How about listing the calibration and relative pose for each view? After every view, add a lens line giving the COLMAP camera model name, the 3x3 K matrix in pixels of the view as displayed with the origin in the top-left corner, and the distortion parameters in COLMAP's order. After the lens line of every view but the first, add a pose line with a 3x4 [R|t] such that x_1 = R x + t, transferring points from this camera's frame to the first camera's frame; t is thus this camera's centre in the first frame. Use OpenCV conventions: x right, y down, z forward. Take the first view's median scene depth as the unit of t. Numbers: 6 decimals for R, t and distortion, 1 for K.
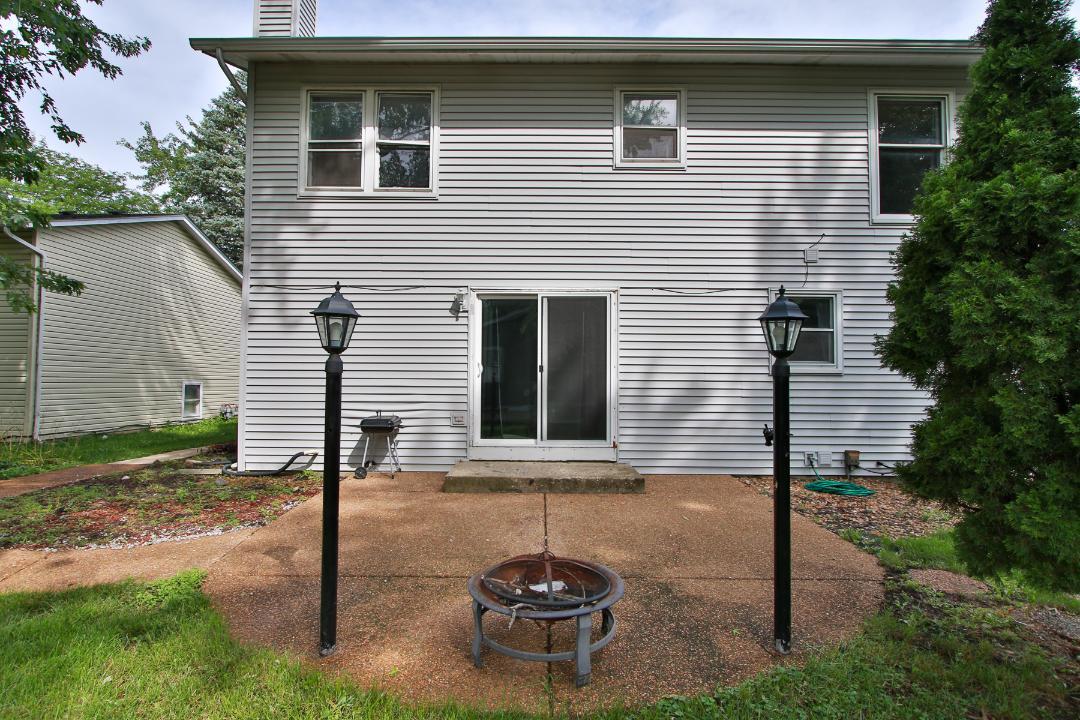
lens RADIAL K [[553.0, 0, 532.0], [0, 553.0, 362.2], [0, 0, 1]] dist [-0.012967, -0.000047]
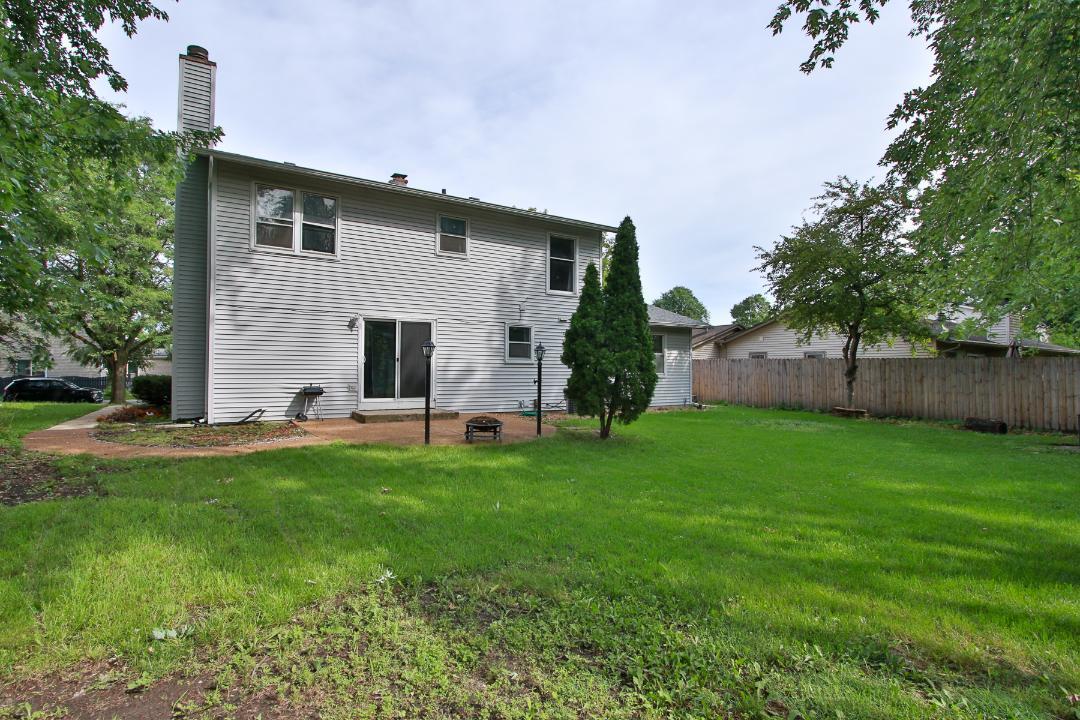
lens RADIAL K [[553.0, 0, 532.0], [0, 553.0, 362.2], [0, 0, 1]] dist [-0.012967, -0.000047]
pose [[0.836007, 0.005680, 0.548689, -0.623347], [-0.020538, 0.999570, 0.020945, -0.028025], [-0.548334, -0.028779, 0.835764, -0.796580]]
